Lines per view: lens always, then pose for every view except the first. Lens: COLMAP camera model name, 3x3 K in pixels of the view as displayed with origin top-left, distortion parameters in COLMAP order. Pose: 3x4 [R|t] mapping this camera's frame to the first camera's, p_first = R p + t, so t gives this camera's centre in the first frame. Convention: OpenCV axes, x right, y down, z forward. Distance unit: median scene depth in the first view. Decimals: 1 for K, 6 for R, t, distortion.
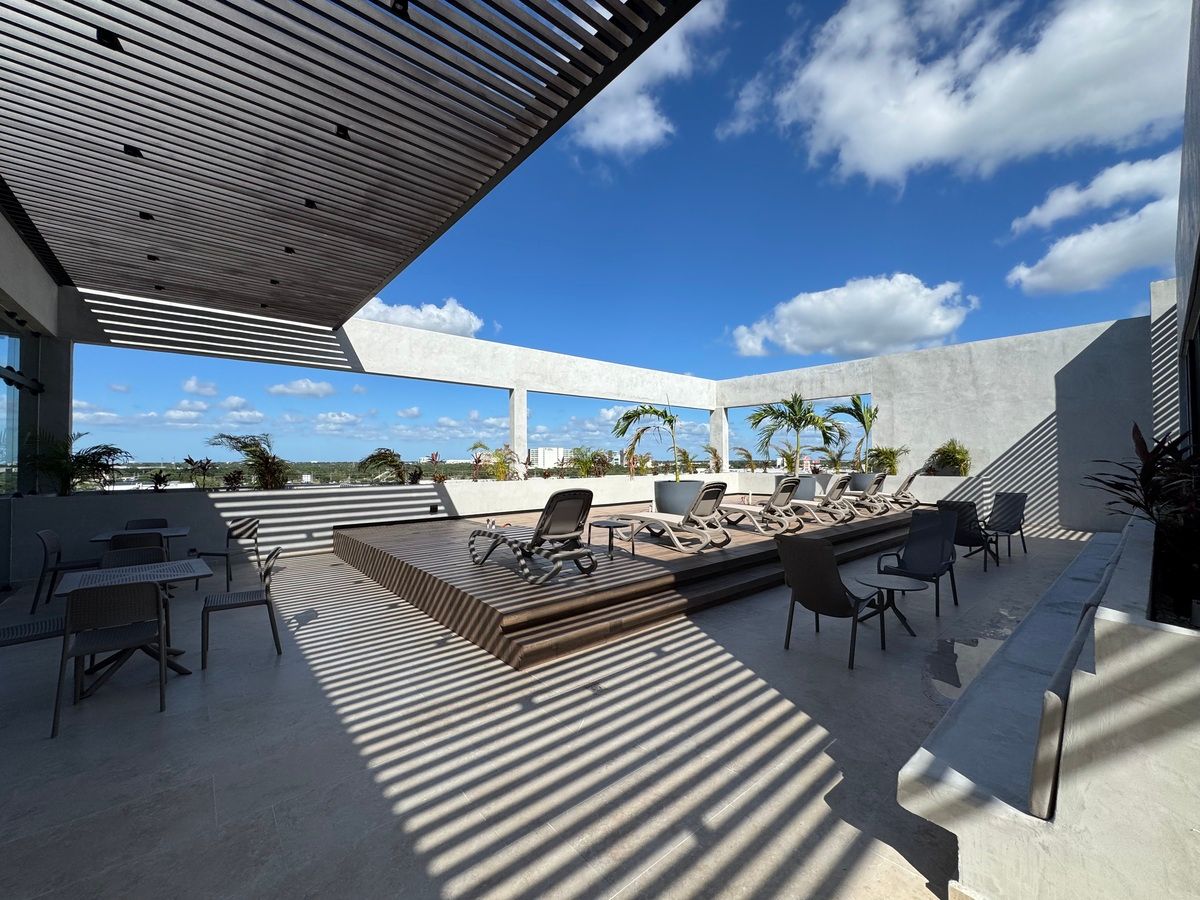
lens RADIAL K [[479.3, 0, 598.6], [0, 479.3, 449.1], [0, 0, 1]] dist [-0.002414, -0.000298]
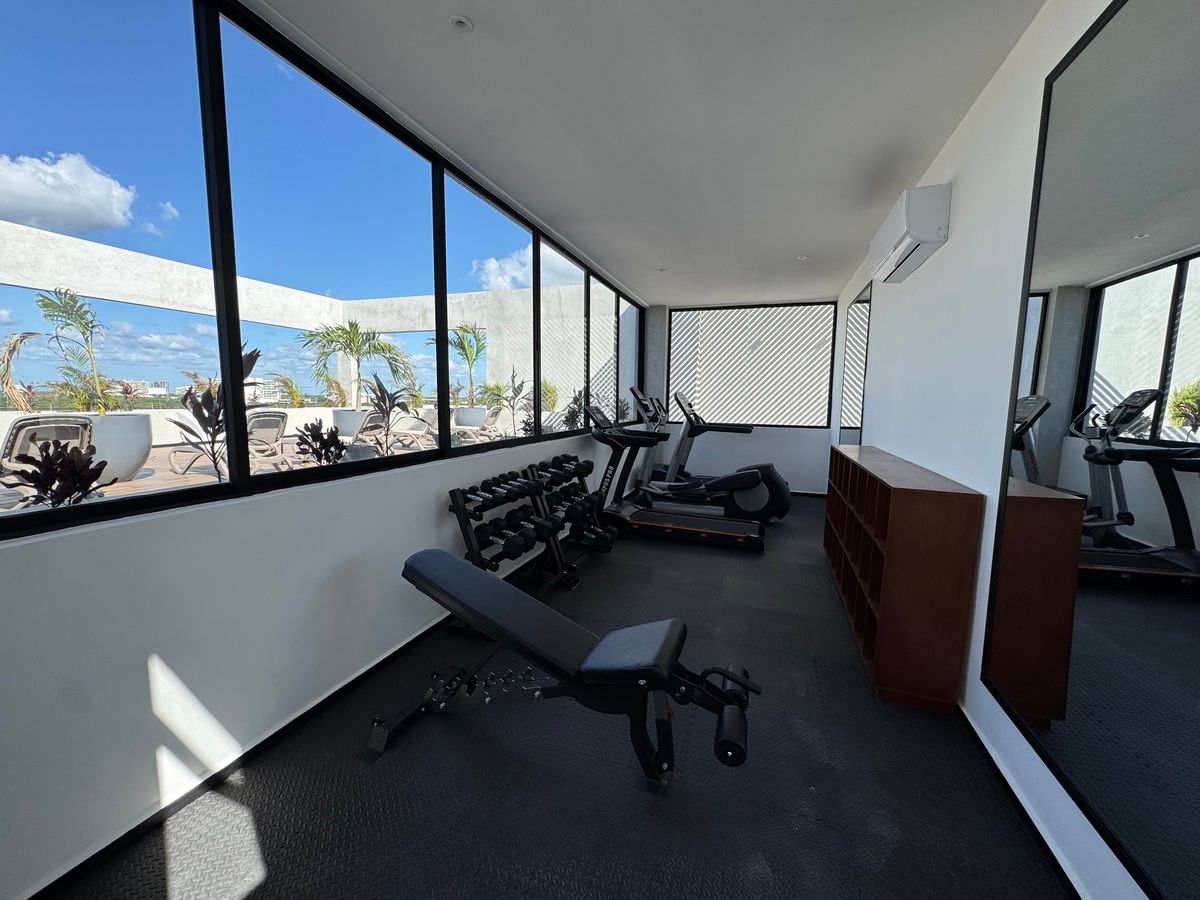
lens RADIAL K [[479.3, 0, 598.6], [0, 479.3, 449.1], [0, 0, 1]] dist [-0.002414, -0.000298]
pose [[0.862624, -0.037173, 0.504478, 0.299055], [-0.029322, 0.991945, 0.123232, 0.004286], [-0.504996, -0.121095, 0.854585, -0.004245]]
